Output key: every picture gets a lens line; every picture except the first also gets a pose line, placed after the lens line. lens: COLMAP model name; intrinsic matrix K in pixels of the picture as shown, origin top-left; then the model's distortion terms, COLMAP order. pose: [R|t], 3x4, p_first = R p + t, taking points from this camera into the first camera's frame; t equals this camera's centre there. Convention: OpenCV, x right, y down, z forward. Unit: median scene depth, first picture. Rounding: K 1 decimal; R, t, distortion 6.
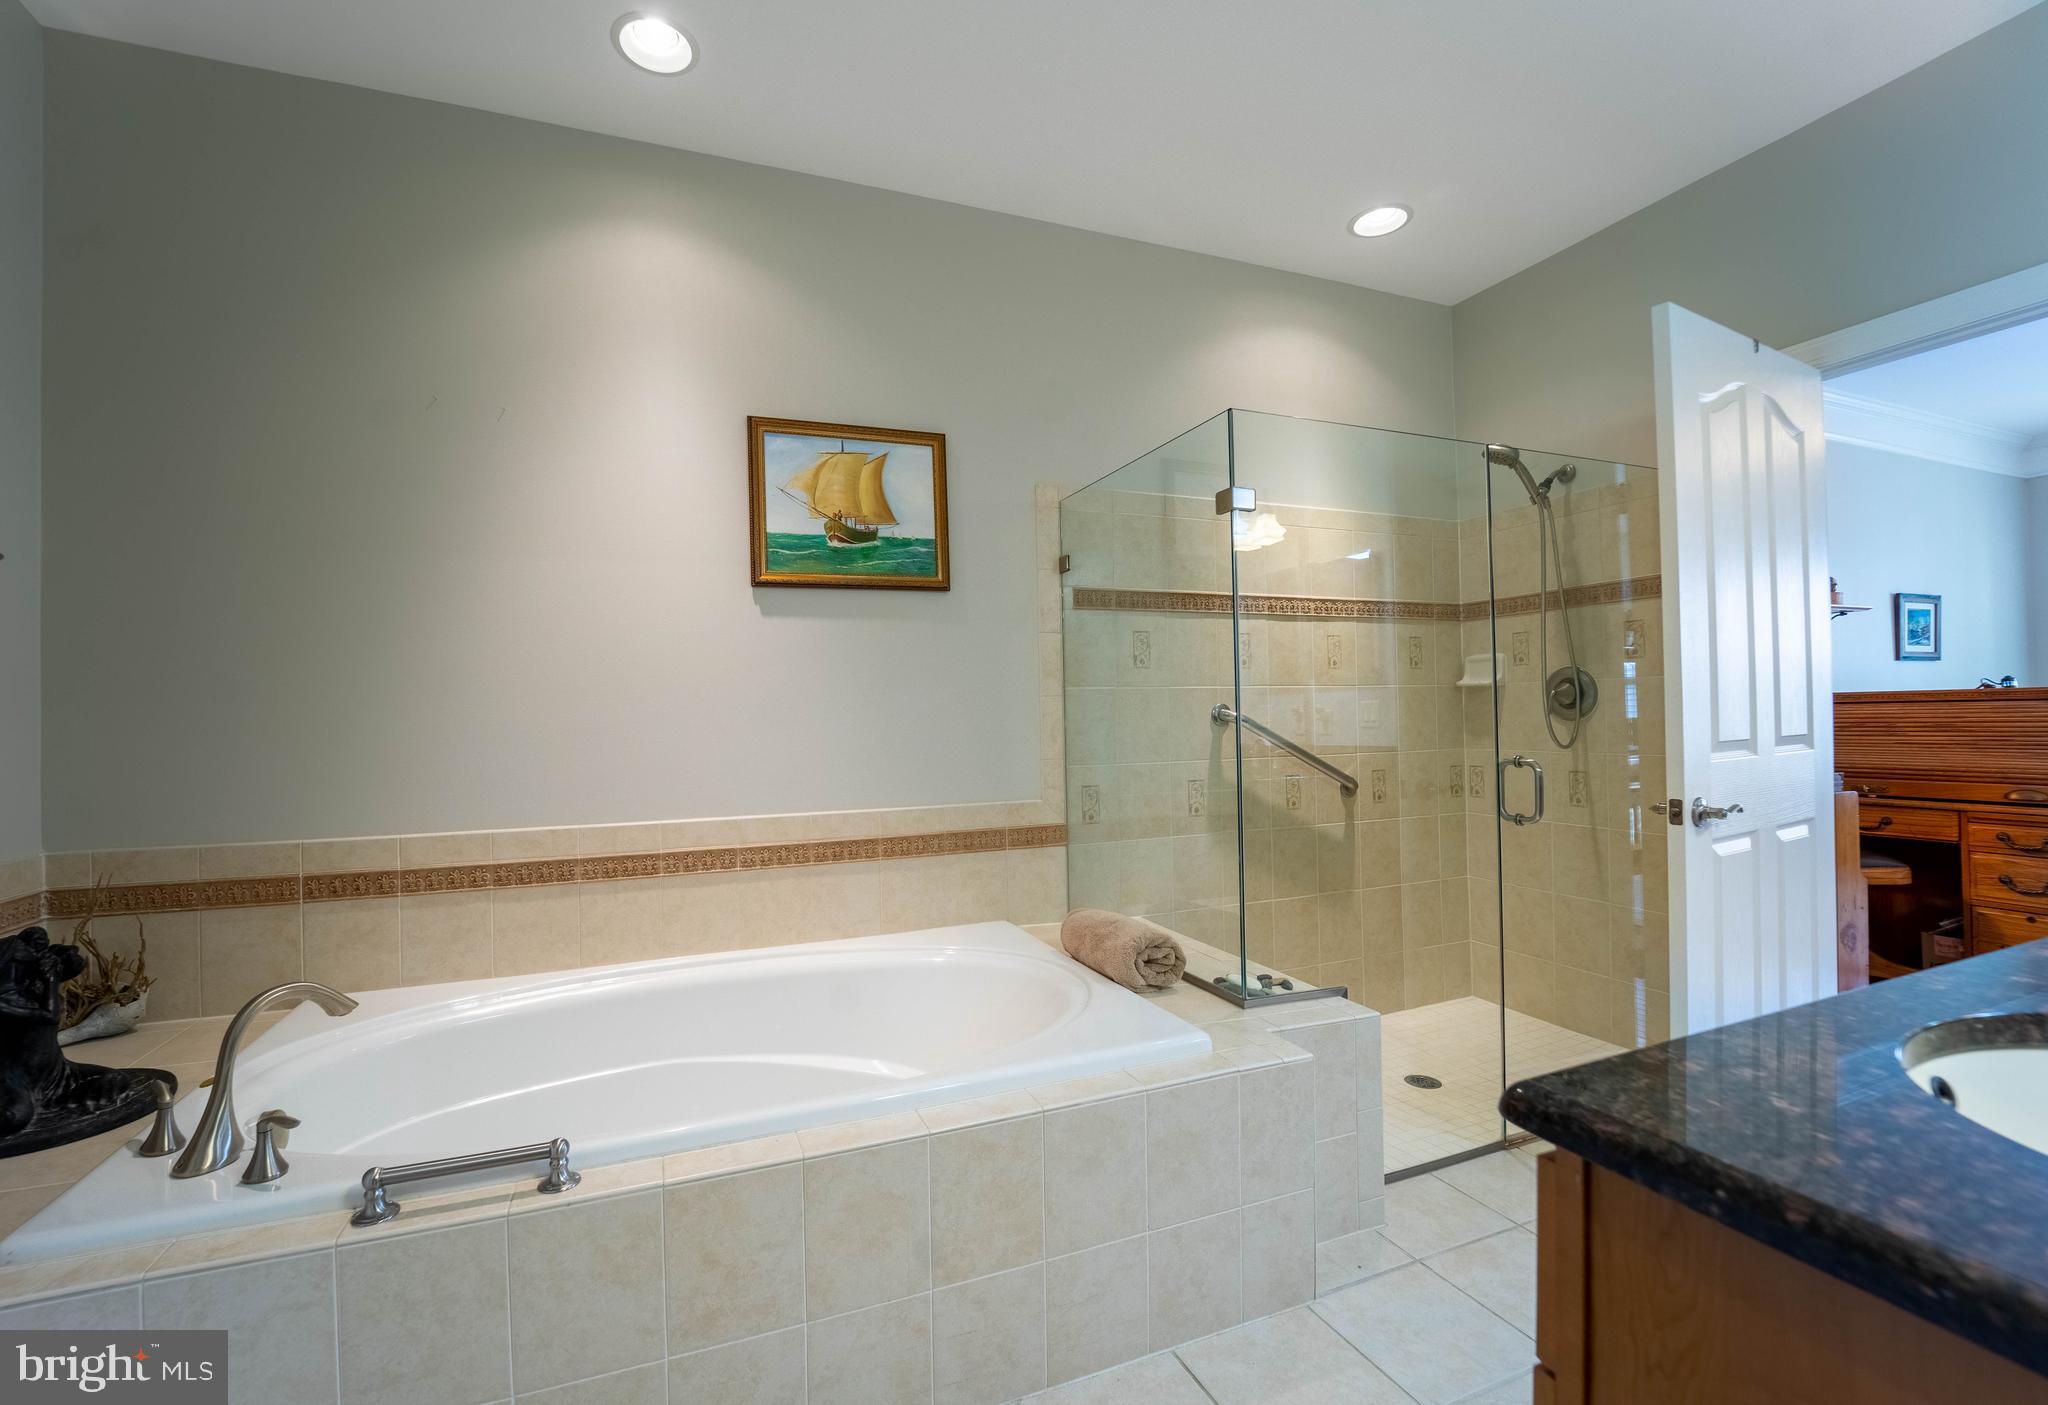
lens RADIAL K [[899.6, 0, 1024.0], [0, 899.6, 702.5], [0, 0, 1]] dist [-0.000191, -0.000148]
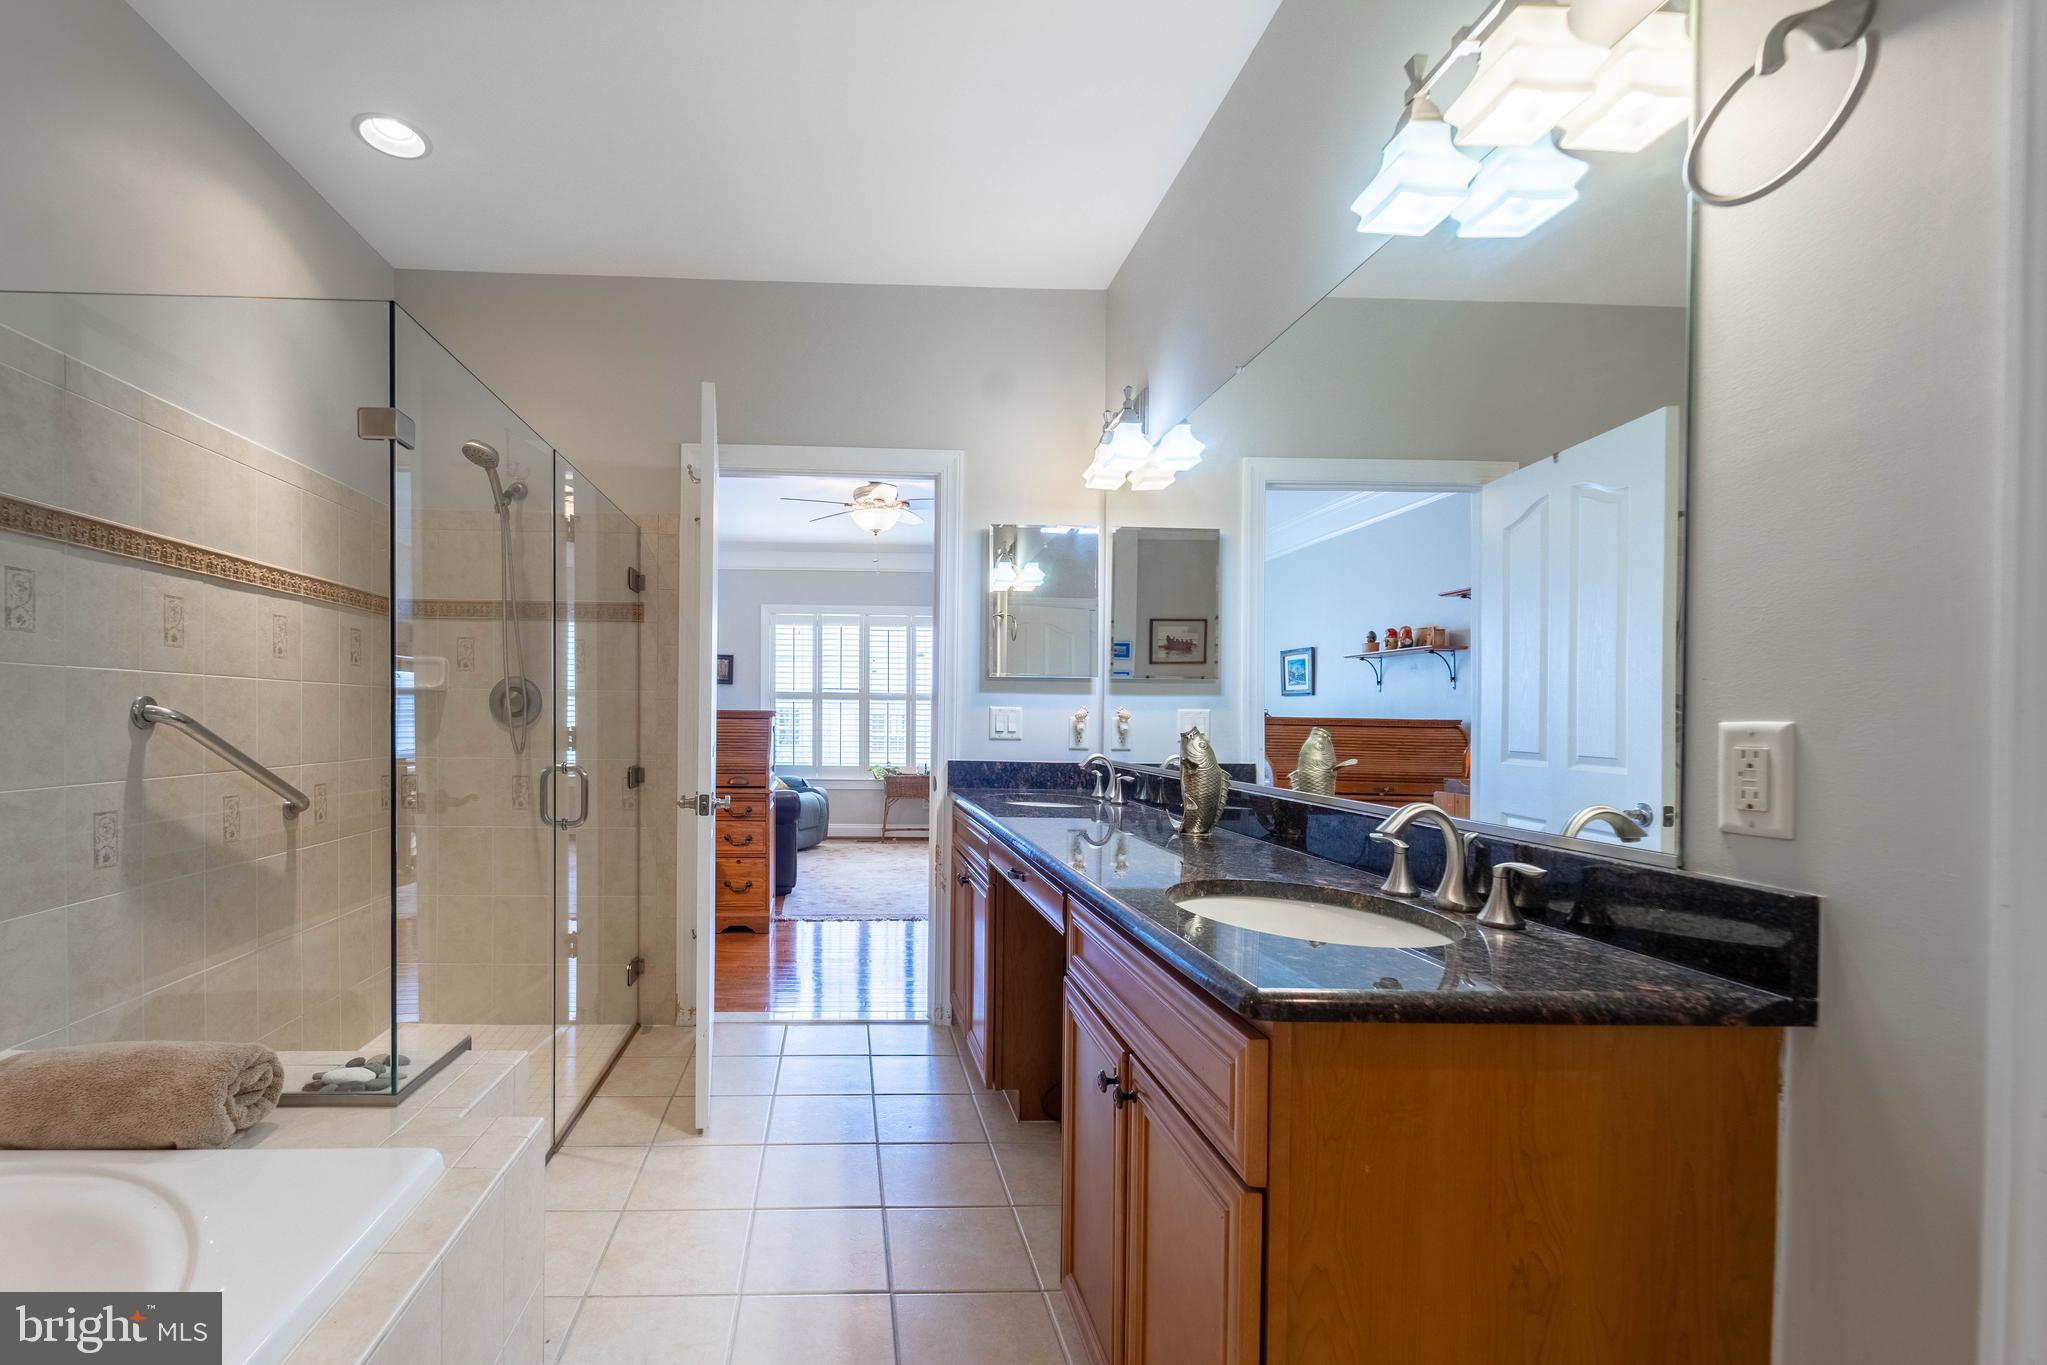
lens RADIAL K [[834.1, 0, 1023.7], [0, 834.1, 722.1], [0, 0, 1]] dist [-0.000284, 0.000020]
pose [[0.345887, 0.020143, 0.938060, -0.126076], [-0.032533, 0.999426, -0.009465, 0.004875], [-0.937712, -0.027244, 0.346343, 0.148662]]
